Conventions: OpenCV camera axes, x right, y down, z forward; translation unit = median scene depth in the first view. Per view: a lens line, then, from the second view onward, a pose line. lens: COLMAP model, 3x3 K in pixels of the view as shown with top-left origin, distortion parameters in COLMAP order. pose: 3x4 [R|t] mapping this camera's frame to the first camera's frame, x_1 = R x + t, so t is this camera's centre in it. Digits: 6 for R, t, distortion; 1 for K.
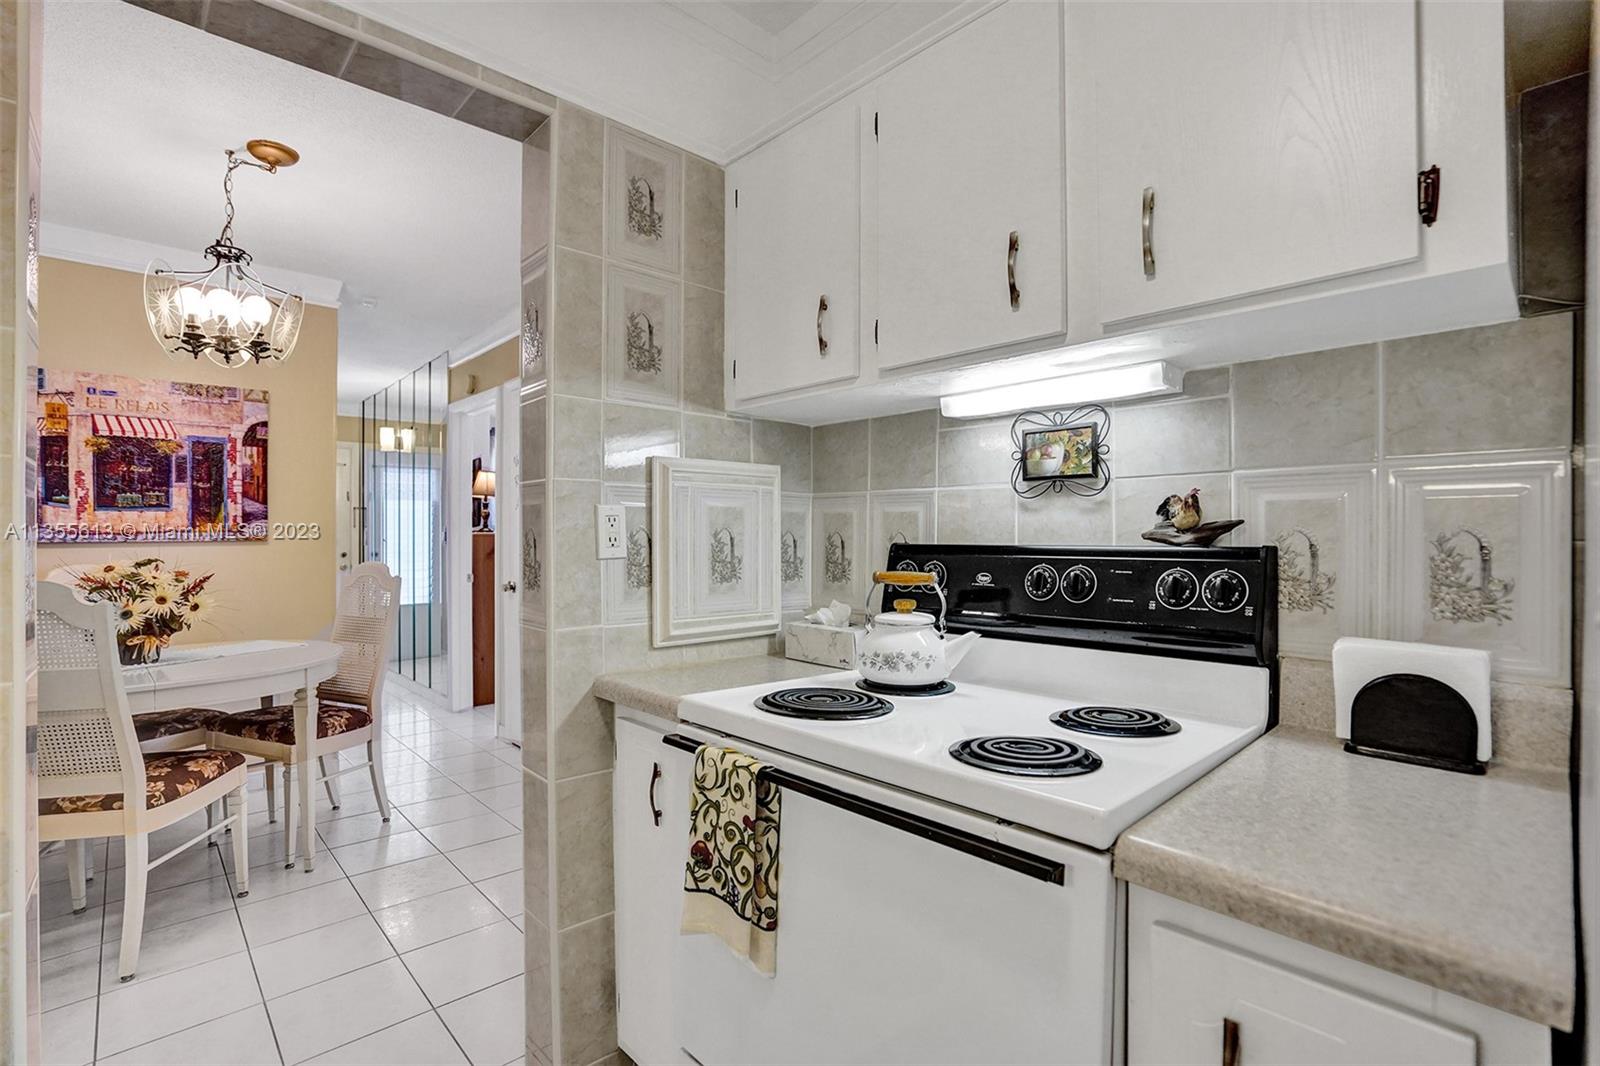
lens RADIAL K [[763.4, 0, 796.9], [0, 763.4, 540.0], [0, 0, 1]] dist [-0.039860, 0.011259]
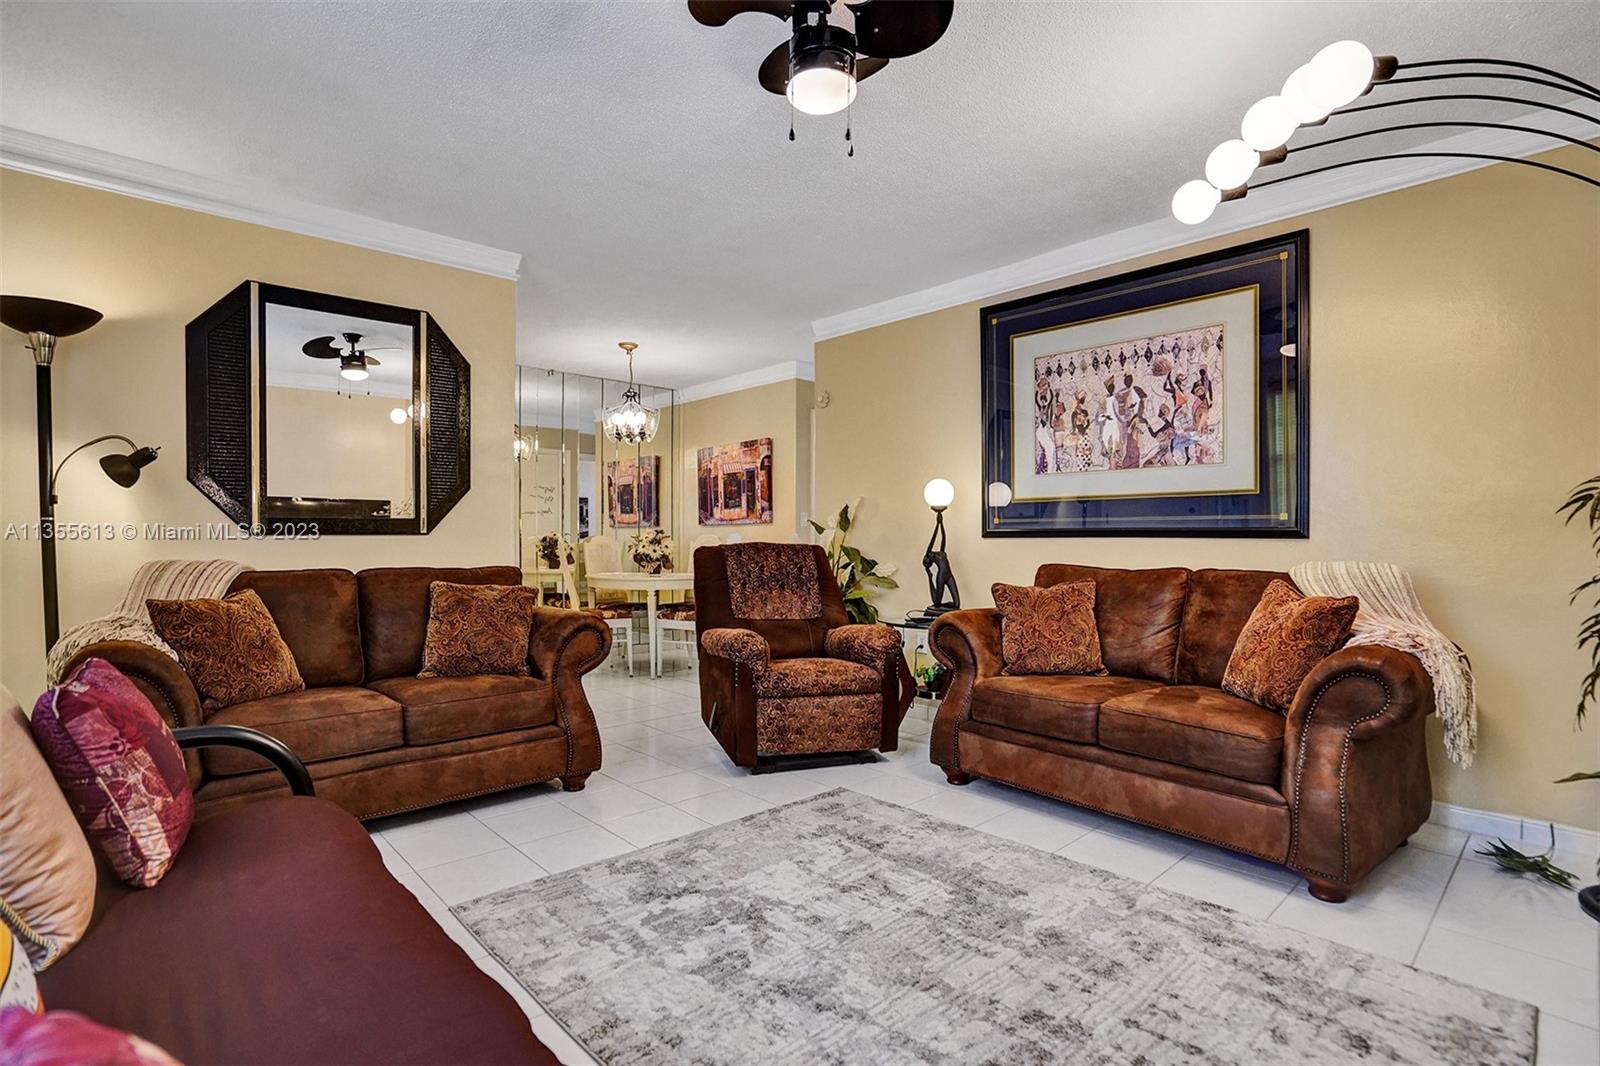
lens RADIAL K [[763.4, 0, 743.9], [0, 763.4, 532.2], [0, 0, 1]] dist [-0.039860, 0.011259]
pose [[-0.048340, -0.007196, -0.998805, 1.177332], [-0.002123, 0.999973, -0.007102, 0.039186], [0.998829, 0.001777, -0.048354, 1.109954]]
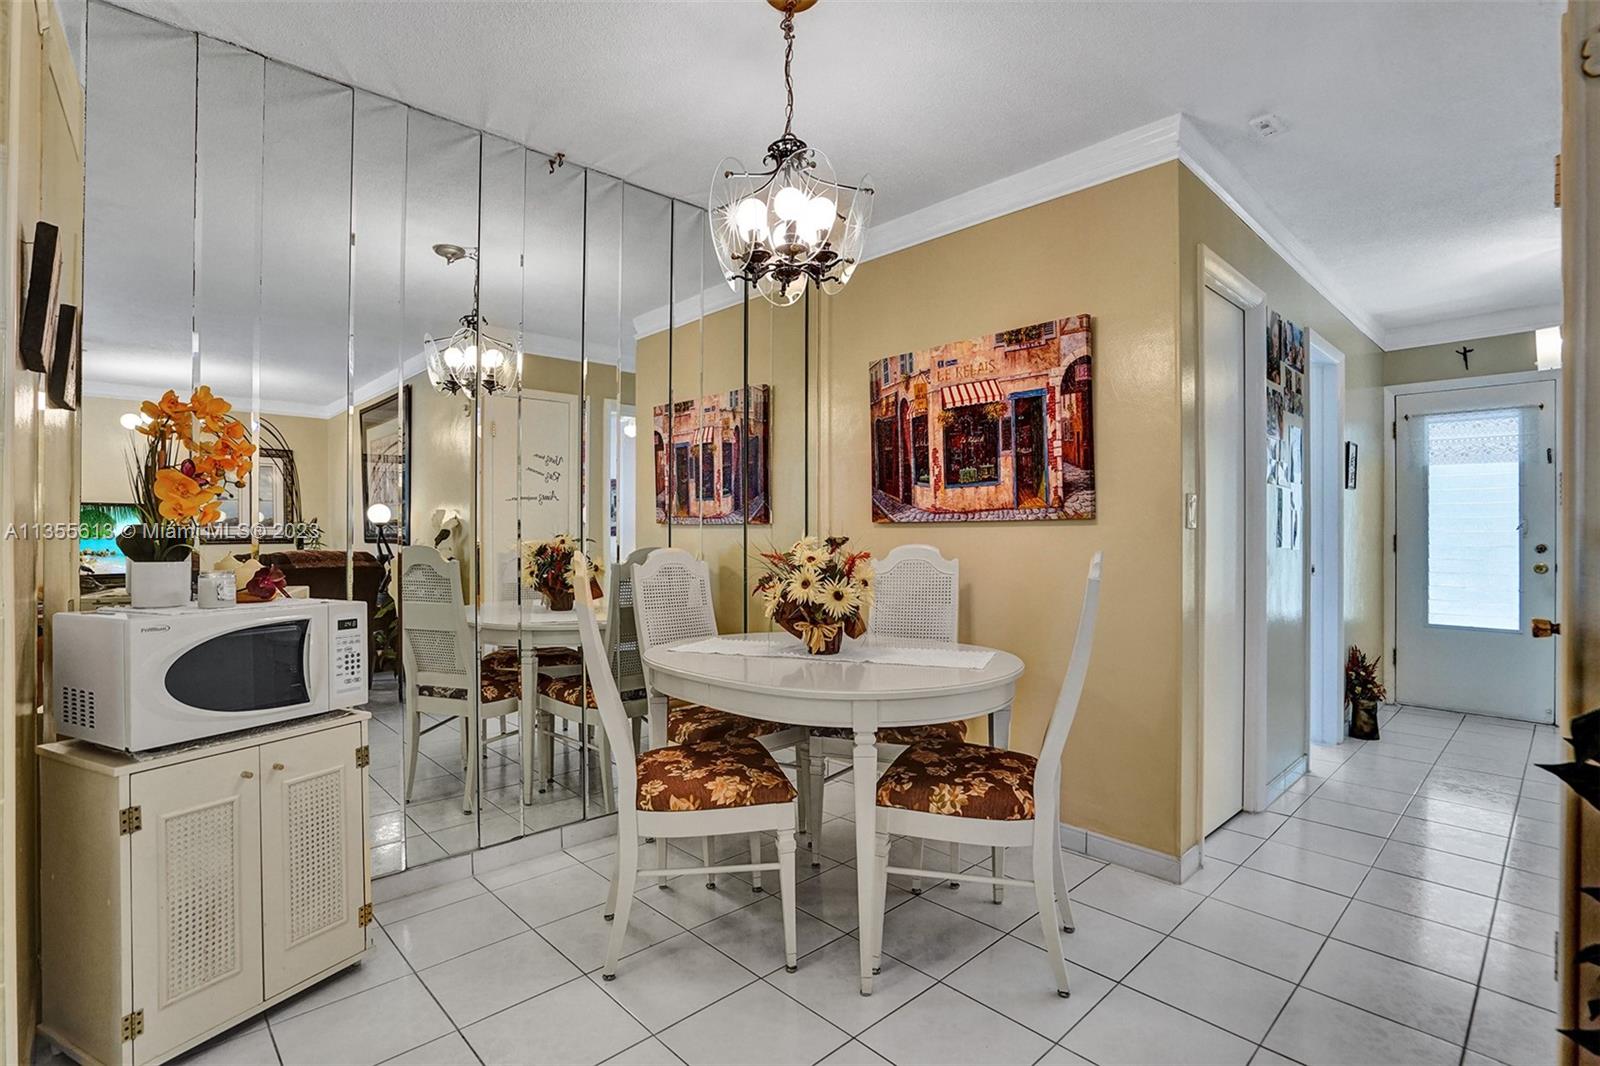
lens RADIAL K [[763.4, 0, 793.7], [0, 763.4, 526.7], [0, 0, 1]] dist [-0.039860, 0.011259]
pose [[0.000250, -0.000457, -1.000000, 0.034850], [-0.002268, 0.999997, -0.000458, 0.010237], [0.999997, 0.002268, 0.000249, 0.768741]]
